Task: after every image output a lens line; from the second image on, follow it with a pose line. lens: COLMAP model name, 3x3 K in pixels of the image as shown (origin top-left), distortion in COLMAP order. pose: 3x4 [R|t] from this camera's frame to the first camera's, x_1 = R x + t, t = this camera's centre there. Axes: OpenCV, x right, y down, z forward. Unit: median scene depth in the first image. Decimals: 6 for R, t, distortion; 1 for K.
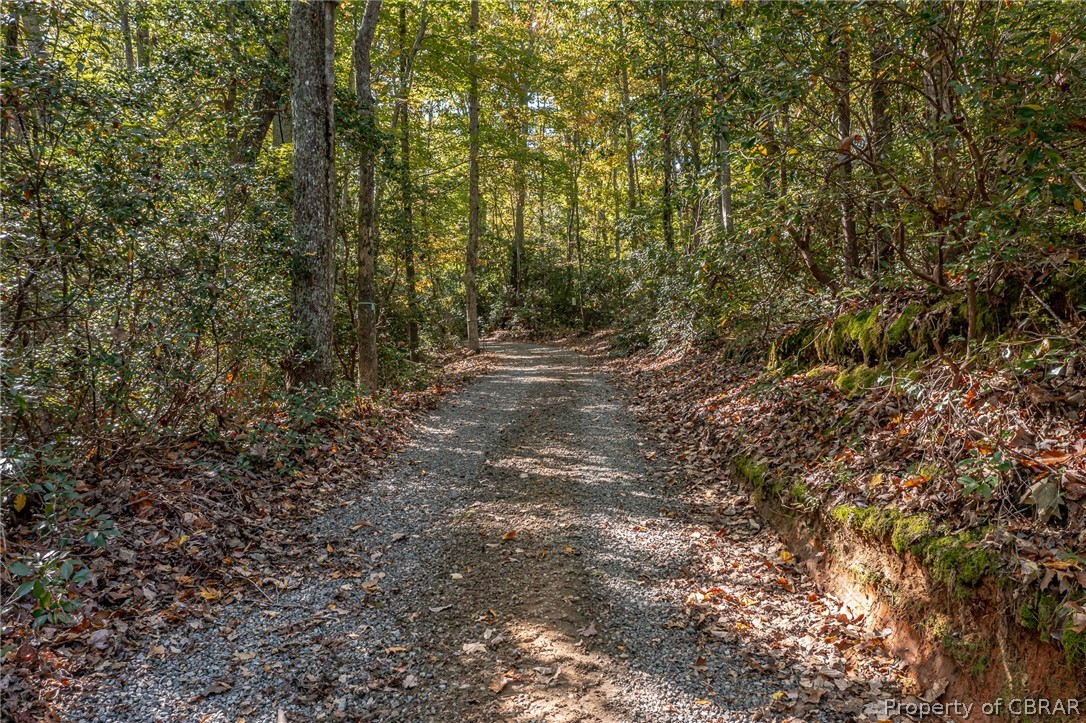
lens RADIAL K [[852.9, 0, 543.0], [0, 852.9, 362.9], [0, 0, 1]] dist [-0.020838, -0.009315]
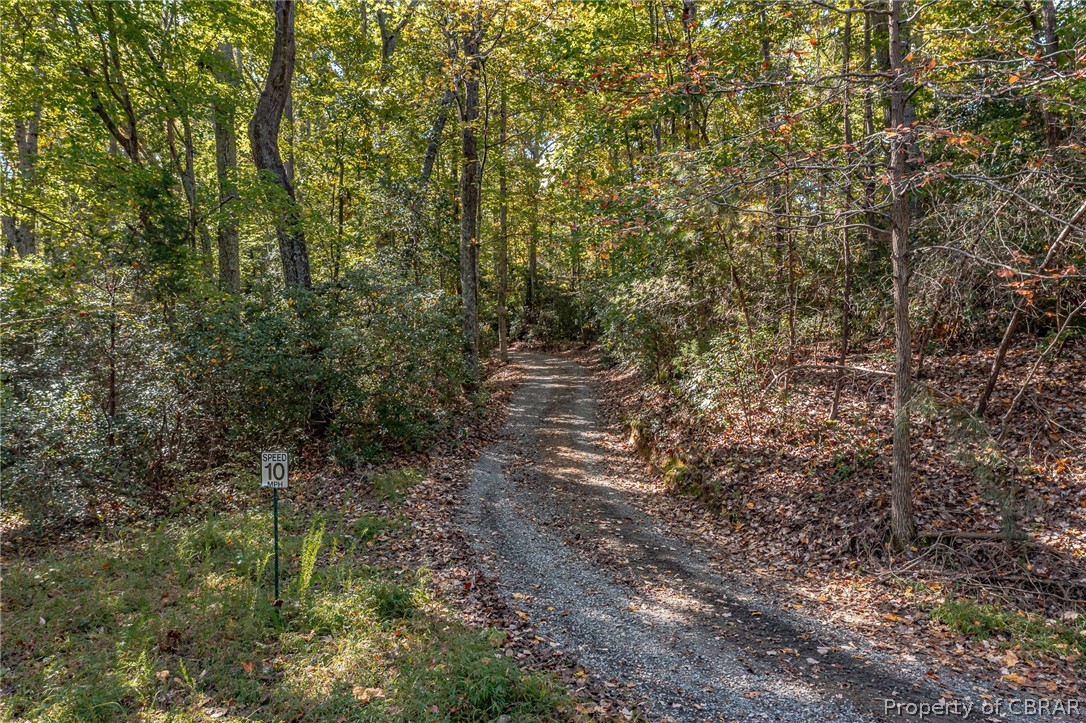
lens RADIAL K [[852.9, 0, 543.0], [0, 852.9, 362.3], [0, 0, 1]] dist [-0.020838, -0.009315]
pose [[0.999975, -0.002732, -0.006519, -0.011525], [0.002754, 0.999991, 0.003266, -0.023869], [0.006510, -0.003284, 0.999973, -0.541085]]
